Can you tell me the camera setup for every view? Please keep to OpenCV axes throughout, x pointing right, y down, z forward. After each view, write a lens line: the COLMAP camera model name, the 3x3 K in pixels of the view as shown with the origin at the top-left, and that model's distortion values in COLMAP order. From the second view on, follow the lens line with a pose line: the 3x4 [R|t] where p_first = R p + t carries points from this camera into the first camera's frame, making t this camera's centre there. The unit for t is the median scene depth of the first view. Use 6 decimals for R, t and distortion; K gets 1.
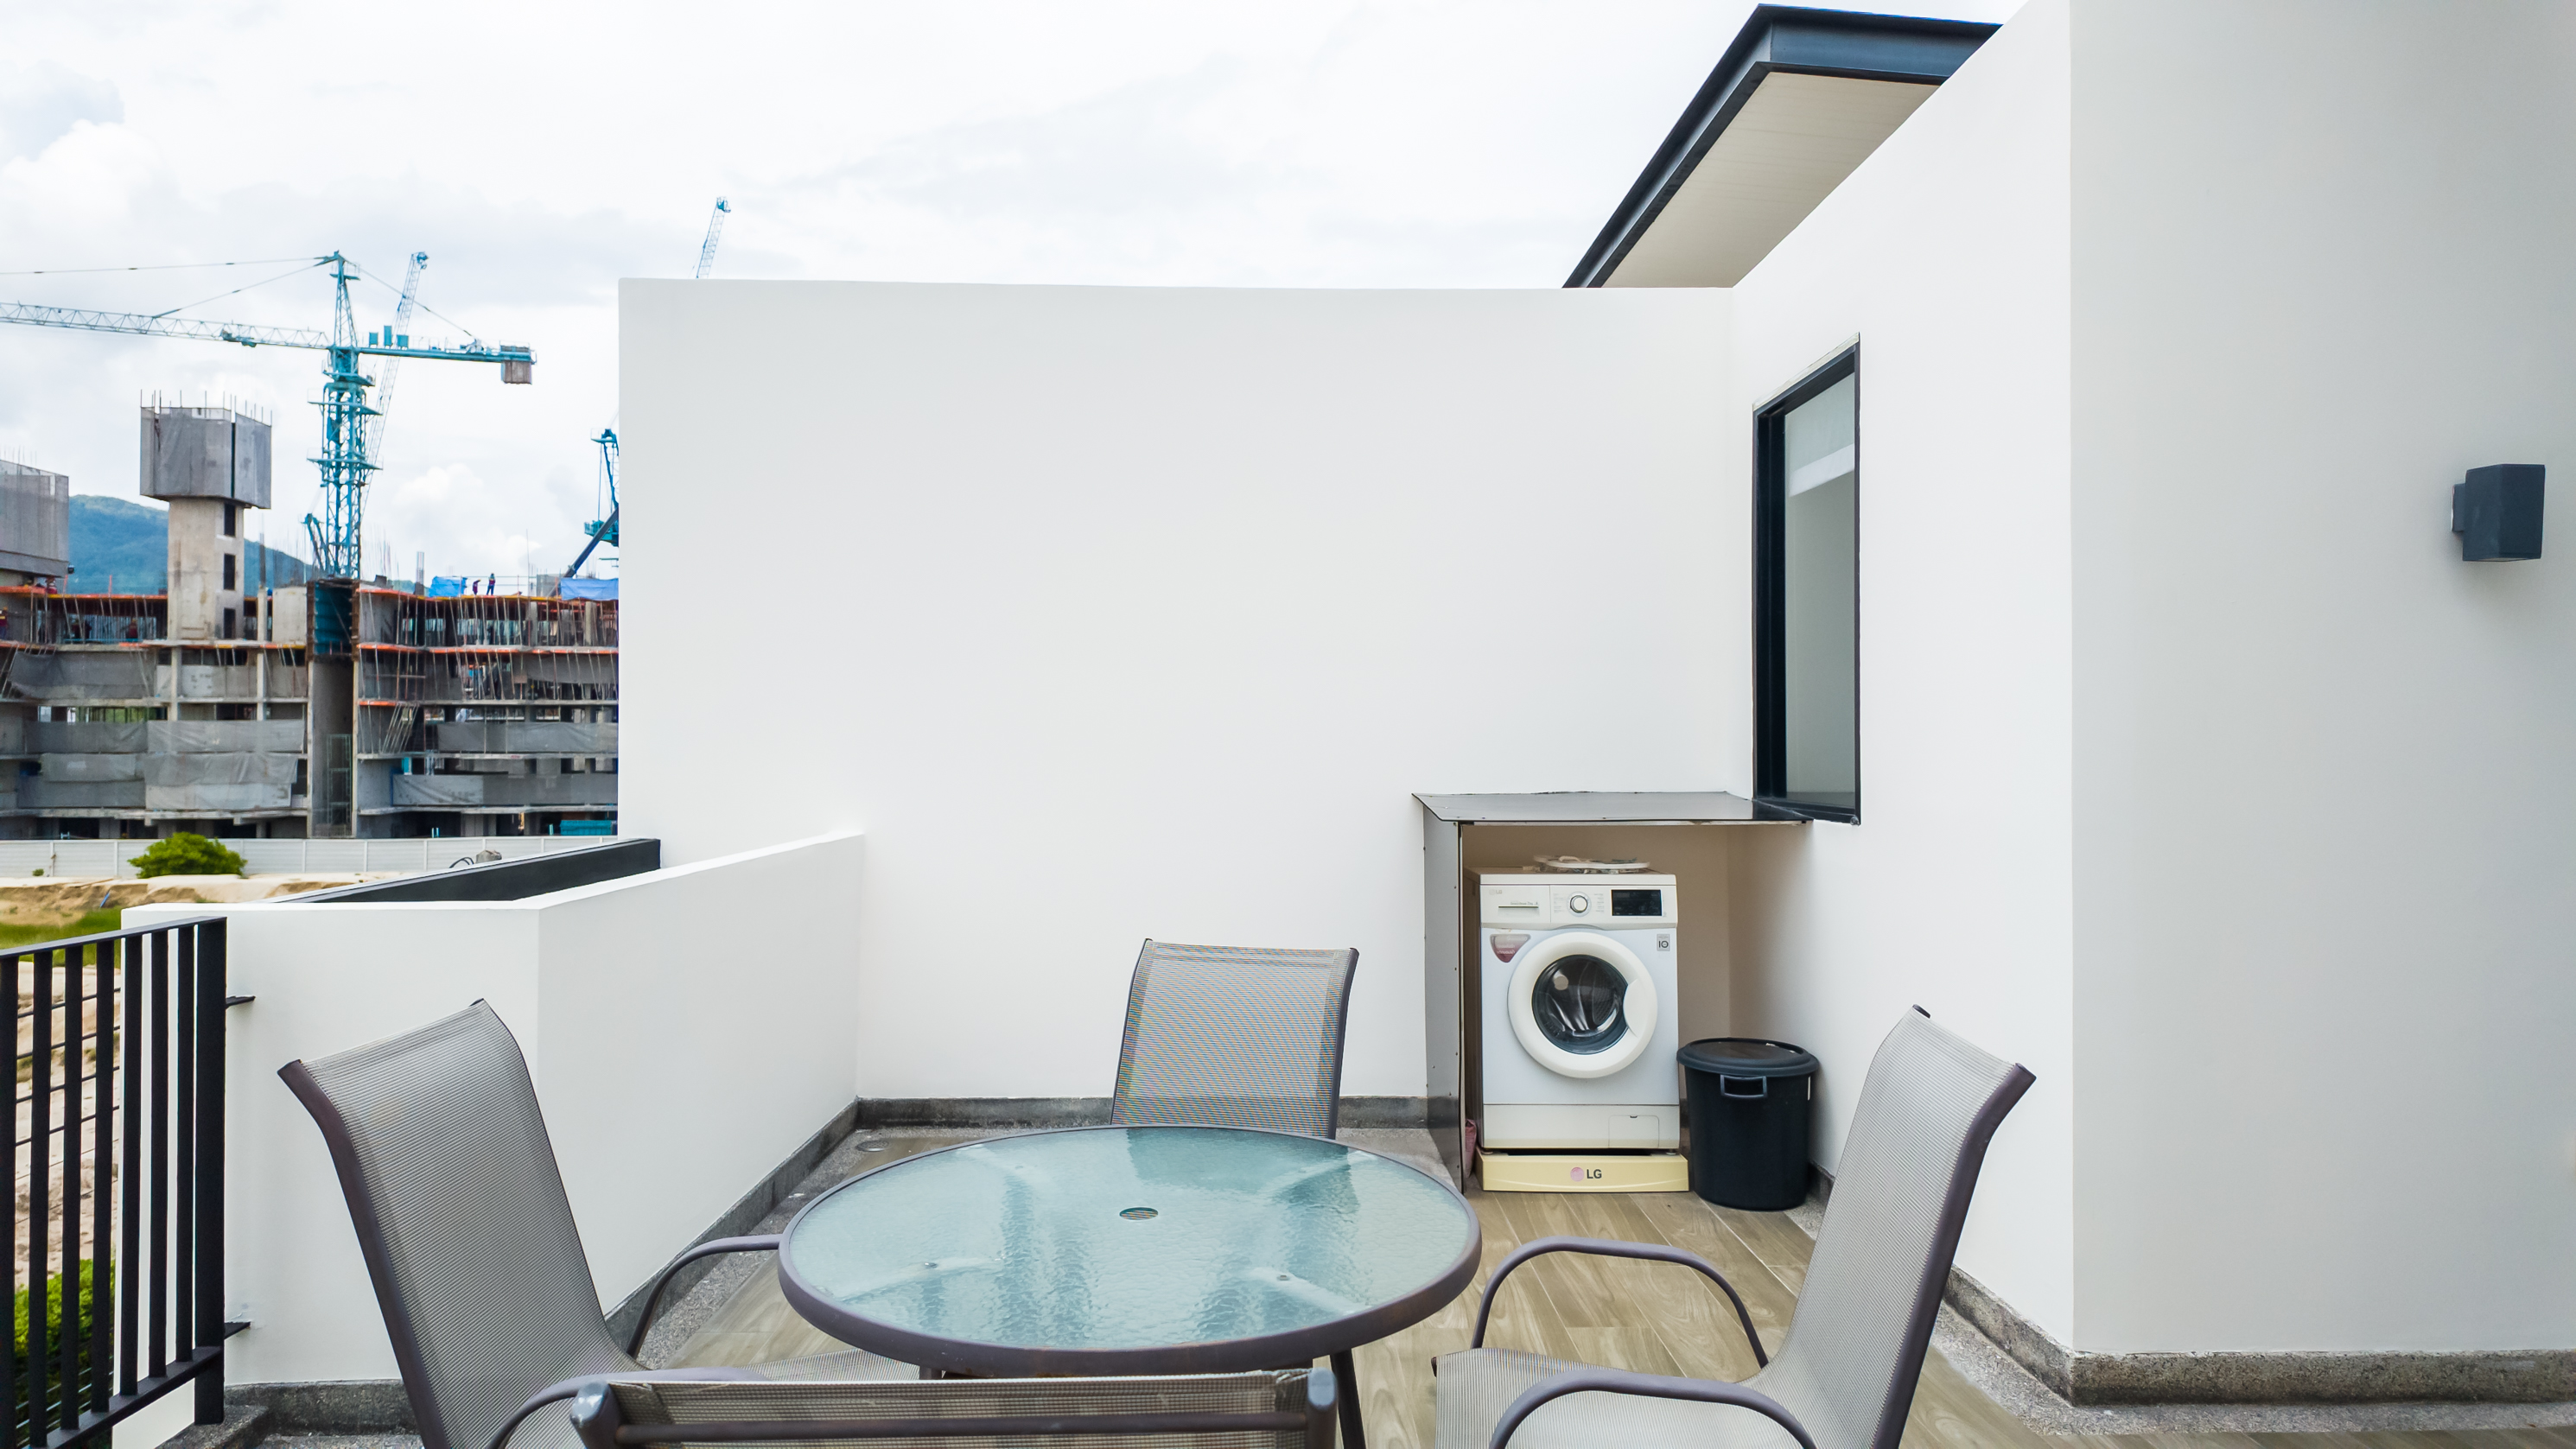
lens RADIAL K [[1491.7, 0, 1293.5], [0, 1491.7, 729.3], [0, 0, 1]] dist [0.040530, -0.037553]
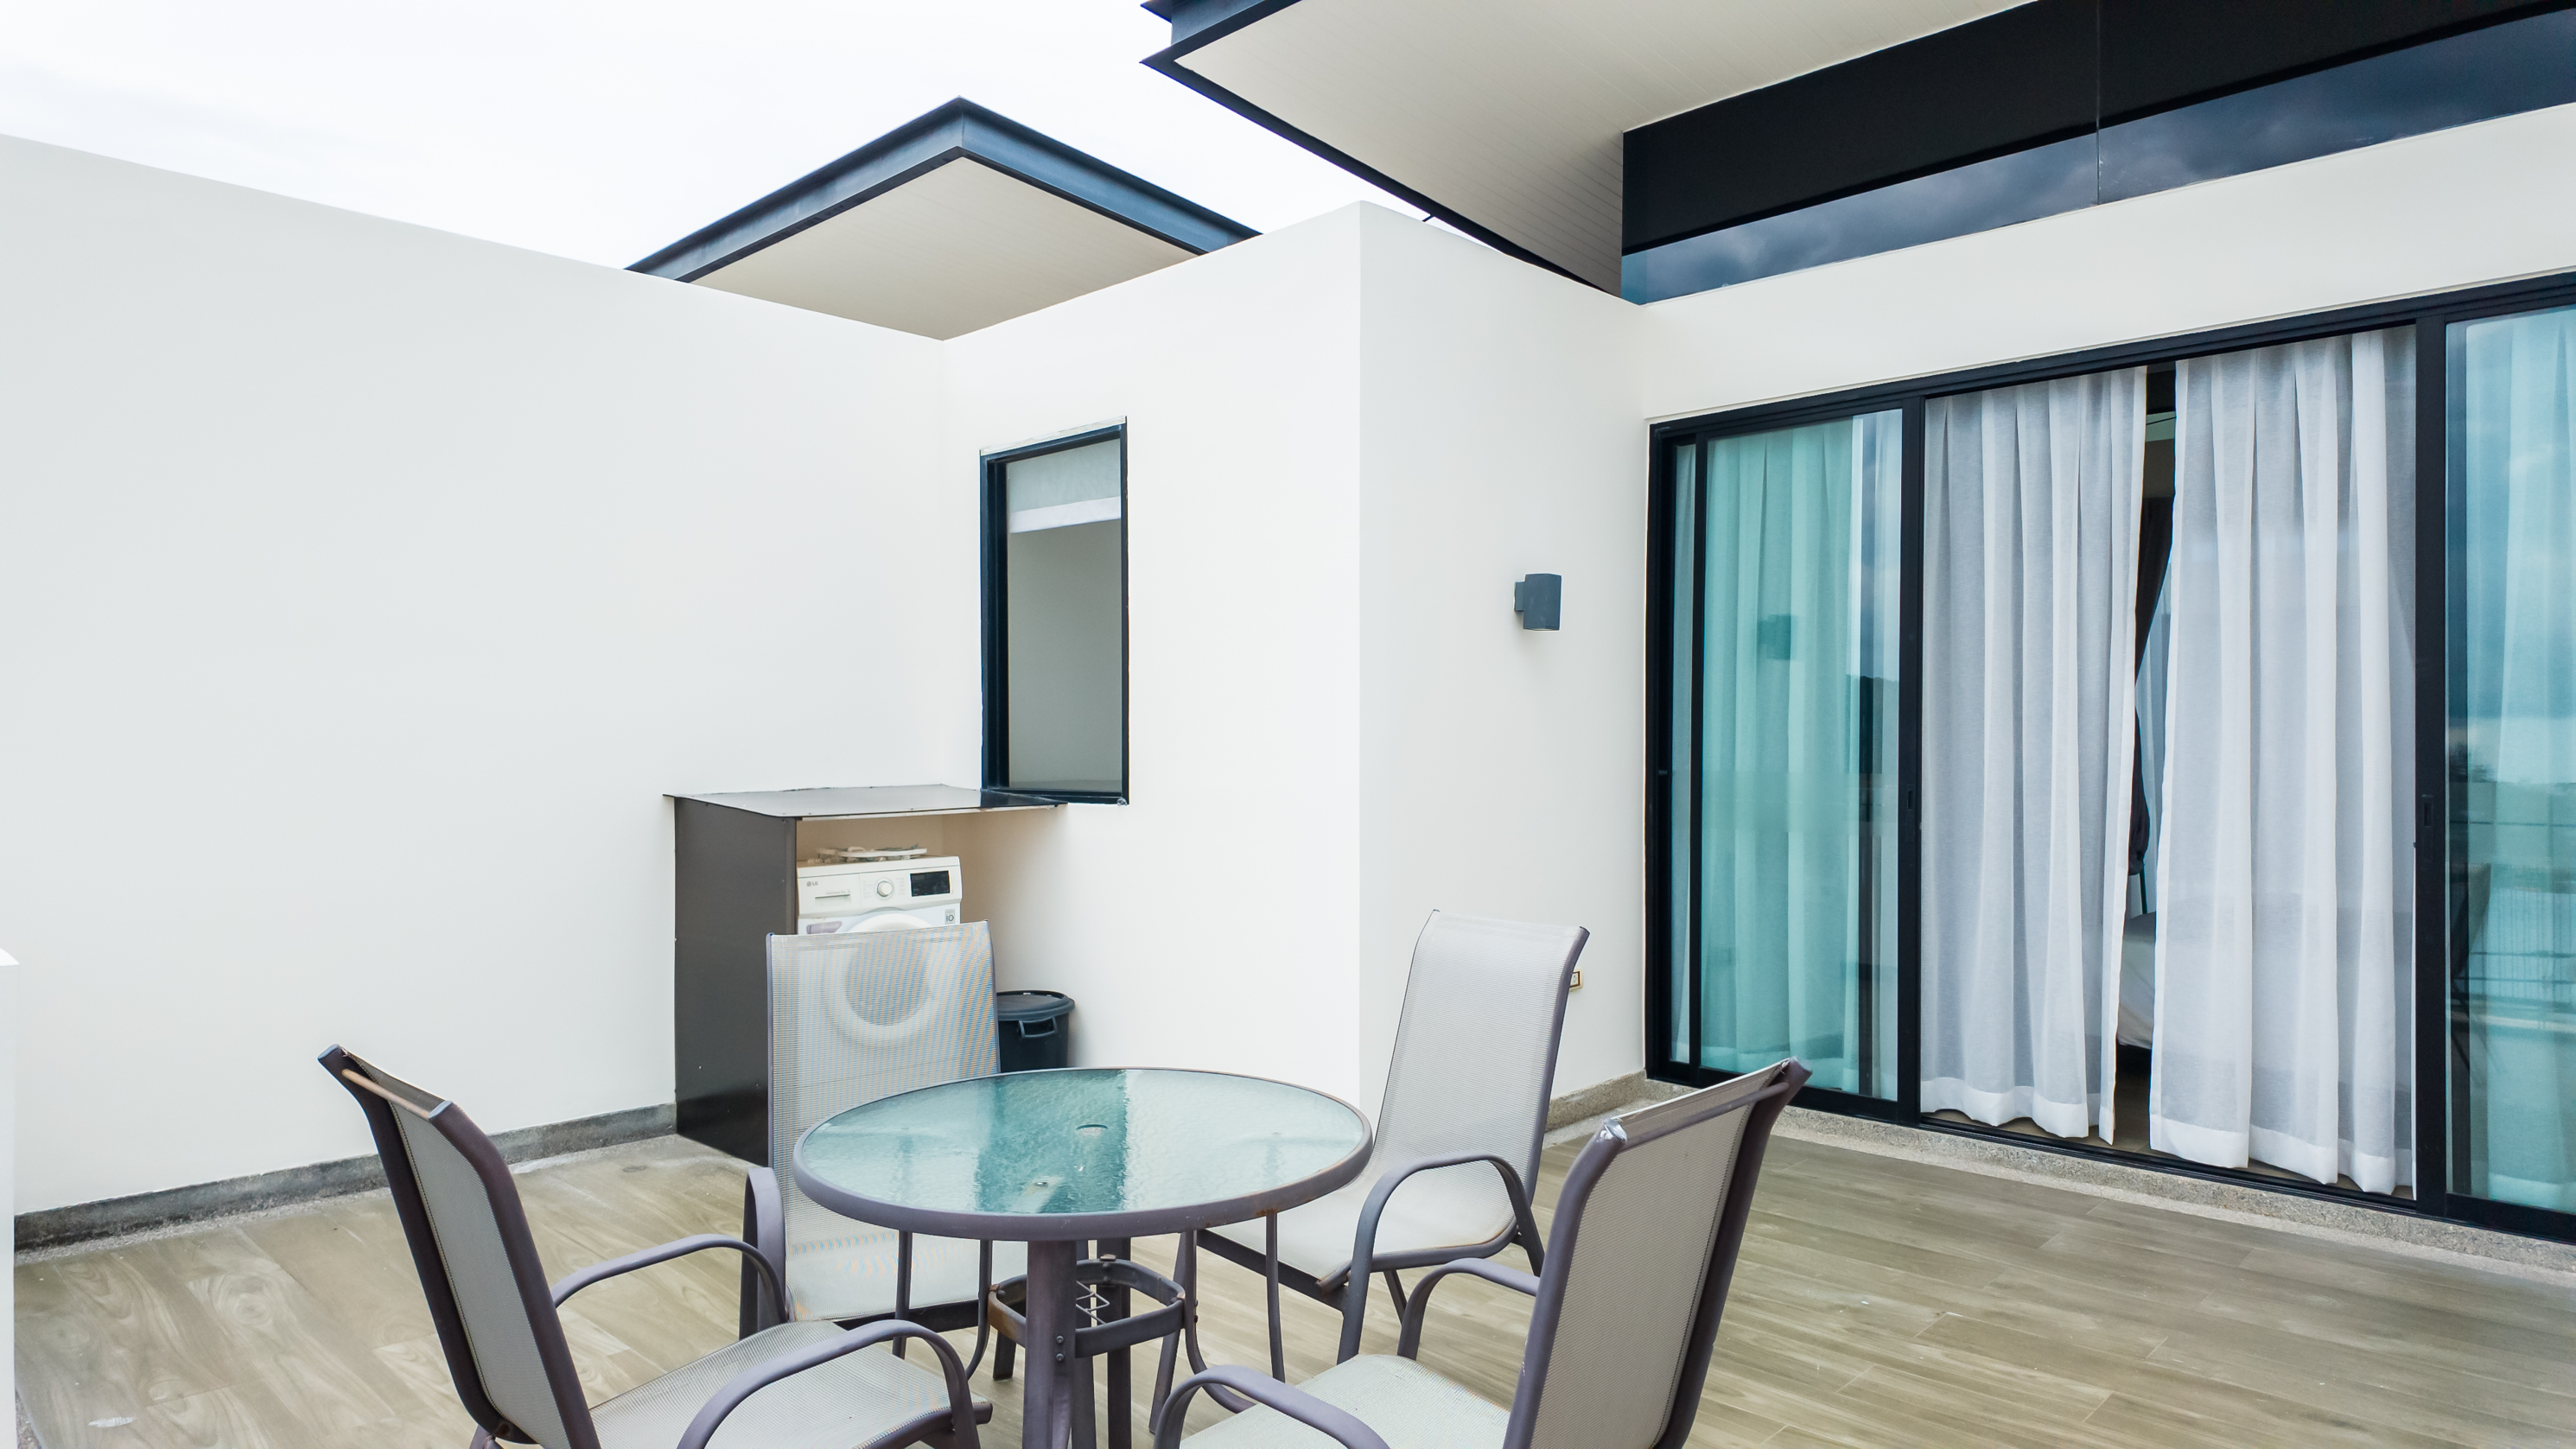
lens RADIAL K [[1491.7, 0, 1323.3], [0, 1491.7, 726.5], [0, 0, 1]] dist [0.040530, -0.037553]
pose [[0.705859, 0.004774, 0.708337, -0.351292], [-0.002102, 0.999987, -0.004645, 0.002508], [-0.708349, 0.001790, 0.705860, -0.002863]]
